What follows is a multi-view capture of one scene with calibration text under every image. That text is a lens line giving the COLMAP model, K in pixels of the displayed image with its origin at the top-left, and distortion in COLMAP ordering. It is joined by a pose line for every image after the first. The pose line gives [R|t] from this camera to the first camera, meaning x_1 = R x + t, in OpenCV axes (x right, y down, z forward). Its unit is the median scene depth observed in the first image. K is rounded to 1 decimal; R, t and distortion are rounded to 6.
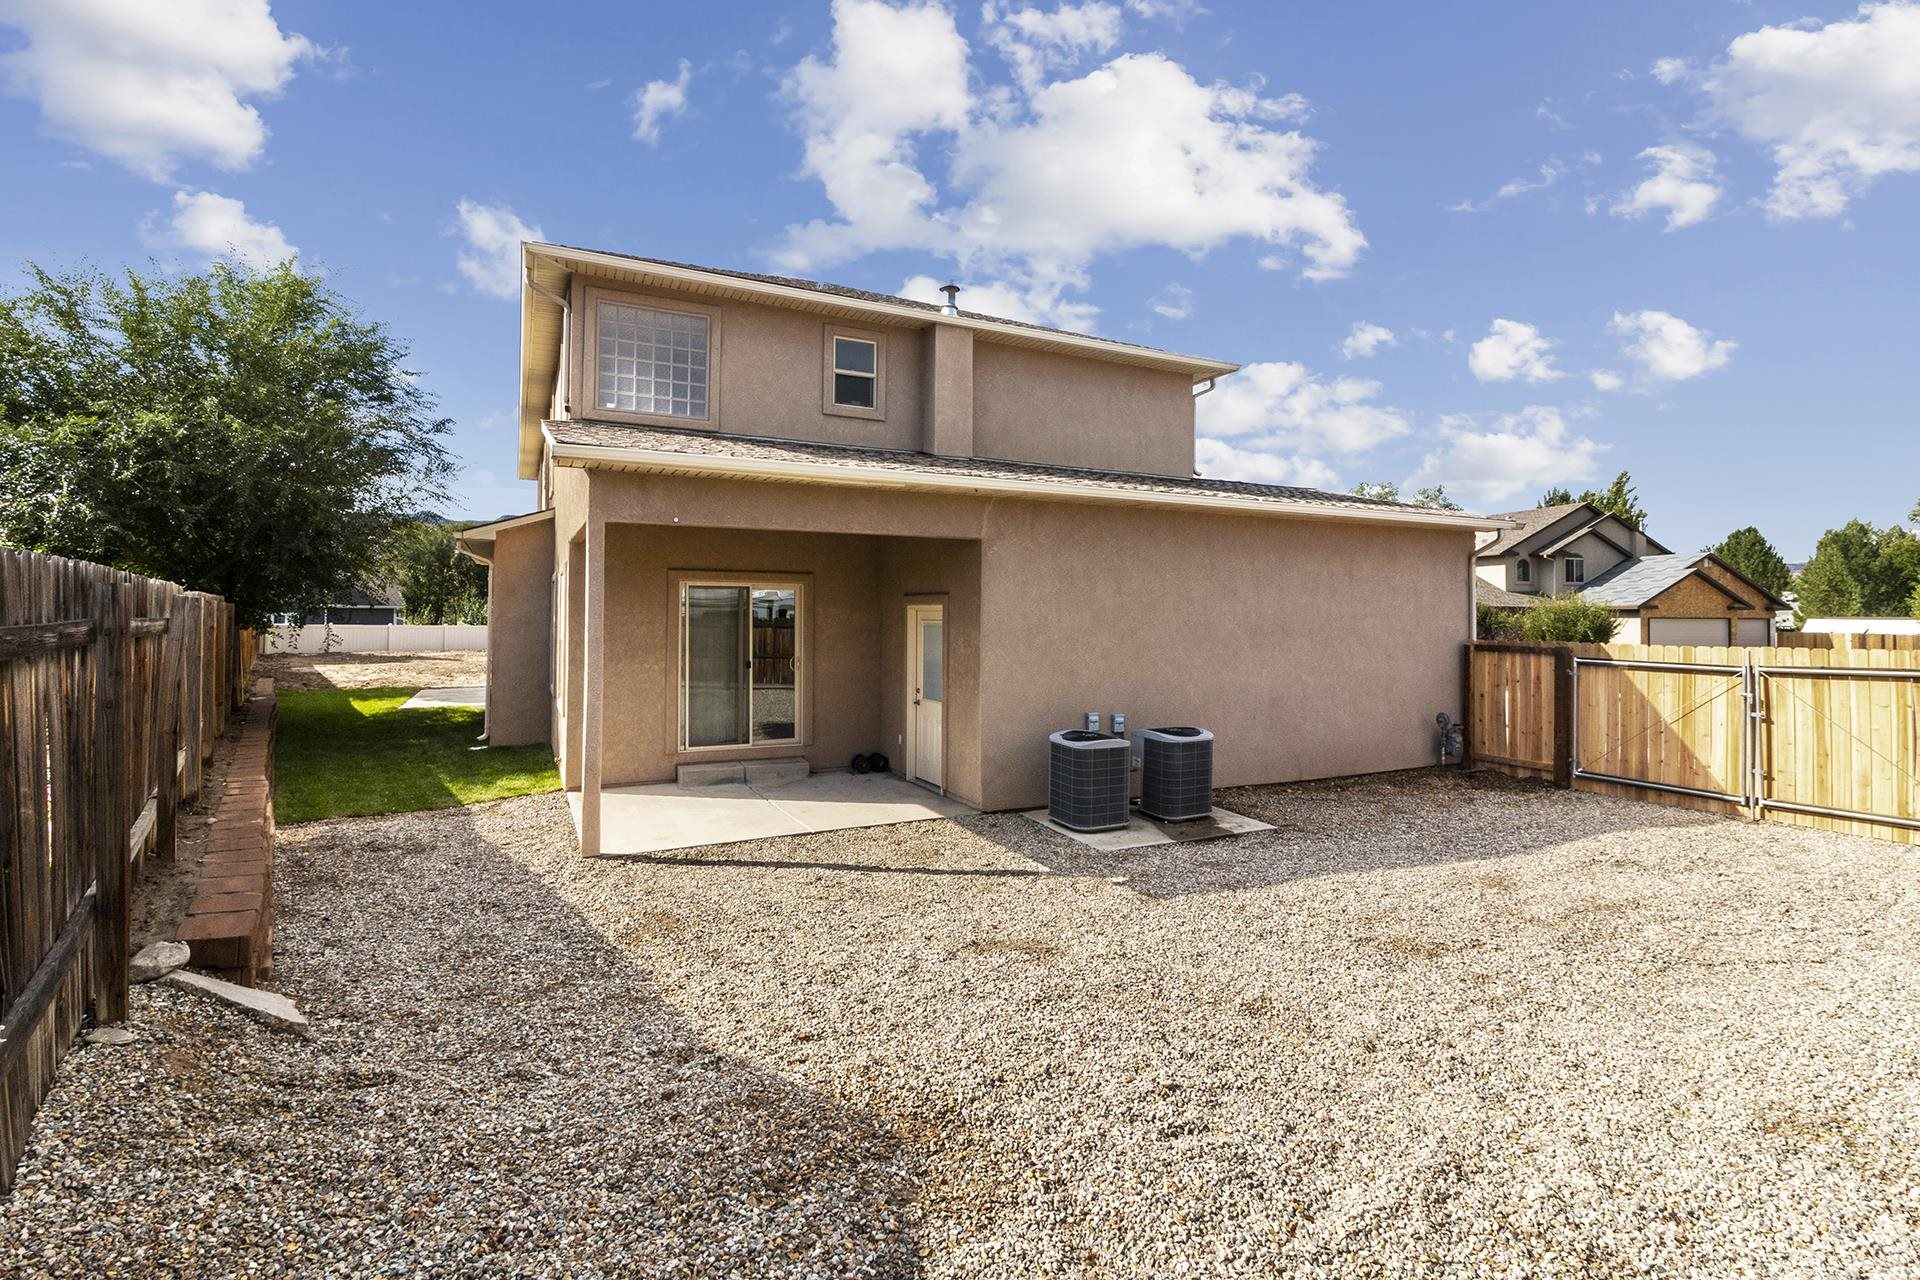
lens RADIAL K [[882.8, 0, 953.7], [0, 882.8, 626.3], [0, 0, 1]] dist [-0.000736, 0.000648]
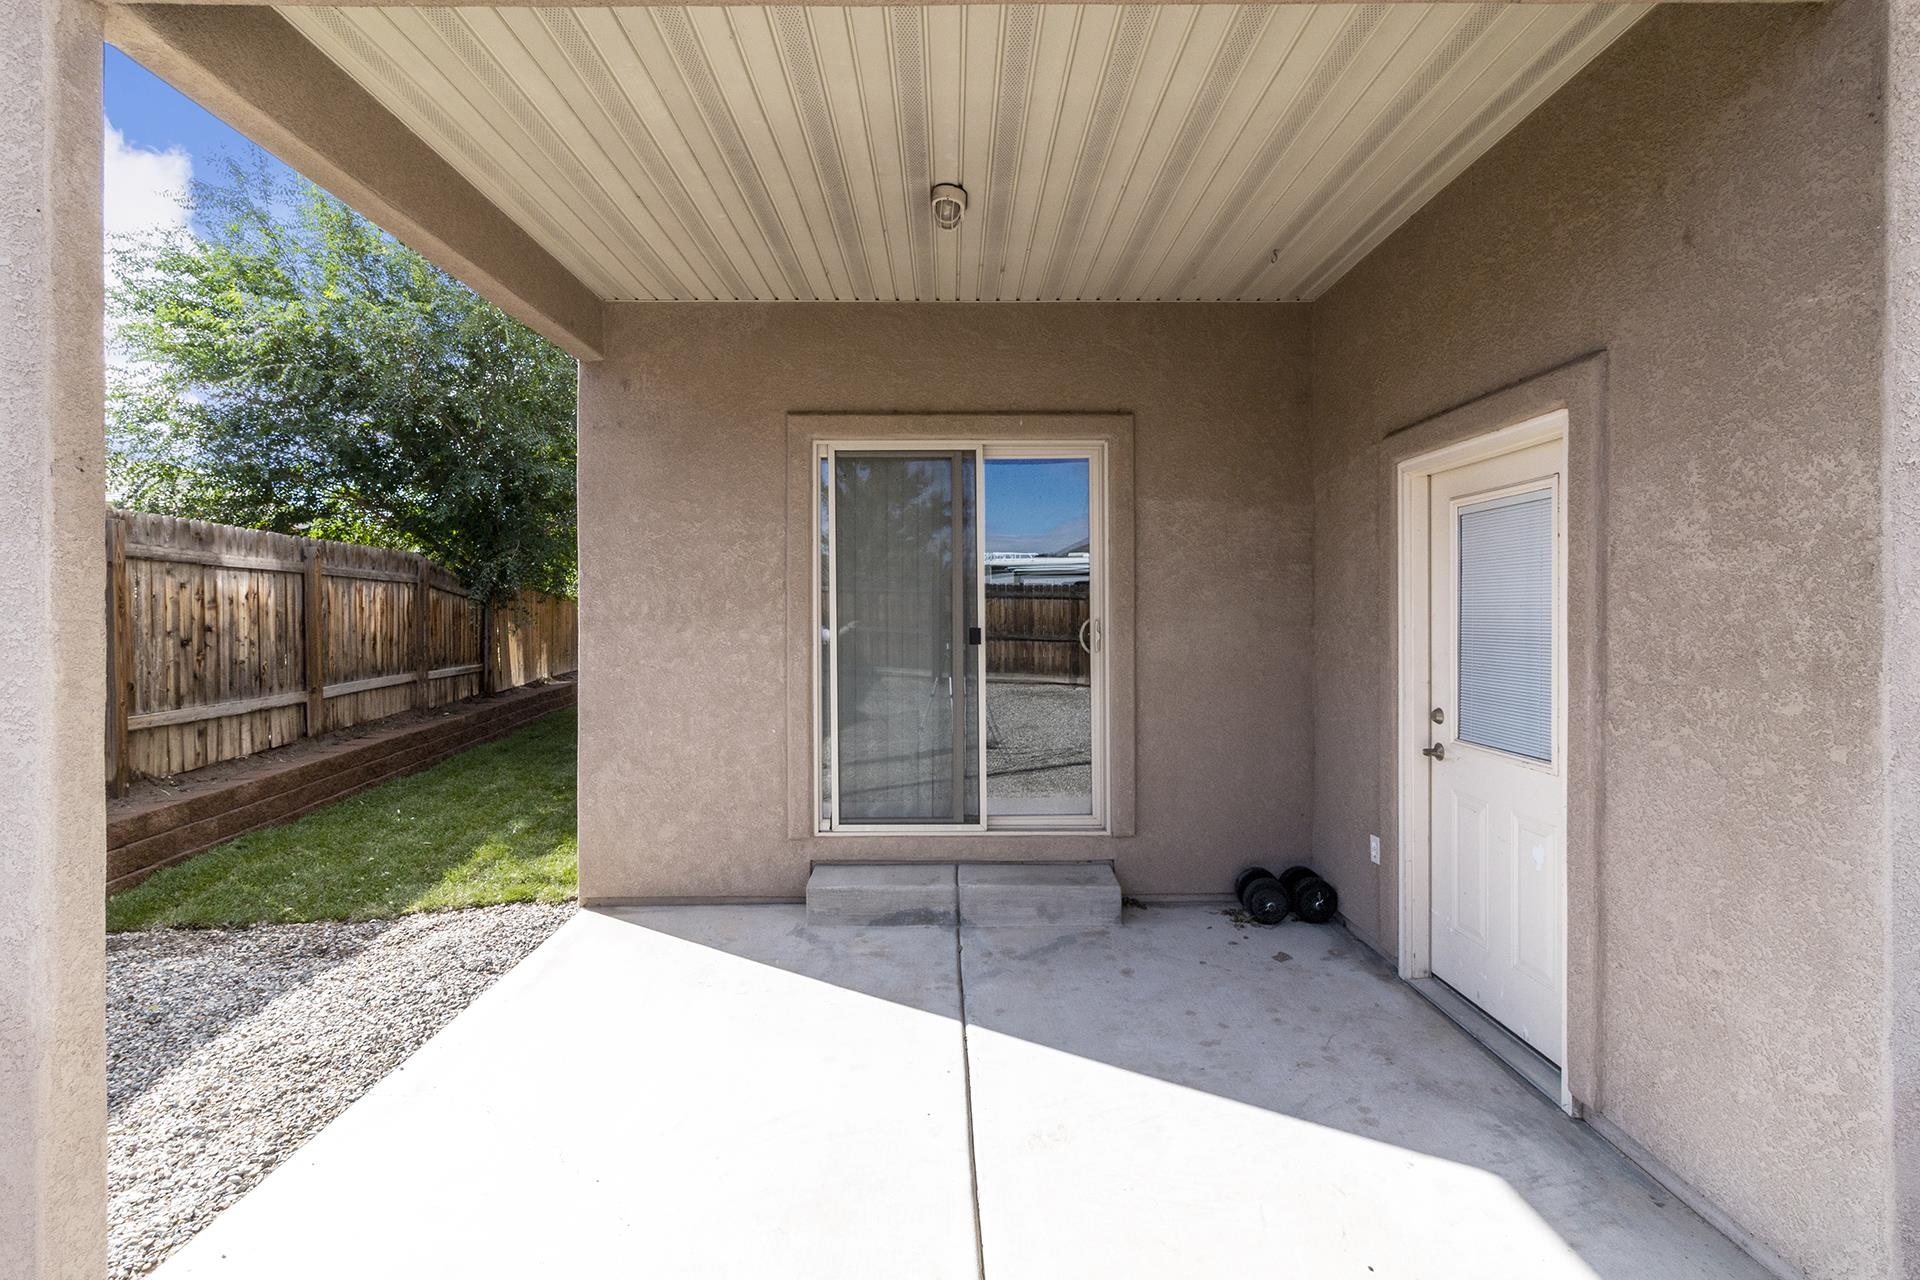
lens RADIAL K [[882.8, 0, 951.0], [0, 882.8, 614.2], [0, 0, 1]] dist [-0.000736, 0.000648]
pose [[0.896025, -0.006893, -0.443949, -0.056773], [0.003329, 0.999956, -0.008808, 0.036864], [0.443990, 0.006414, 0.896009, 0.622320]]
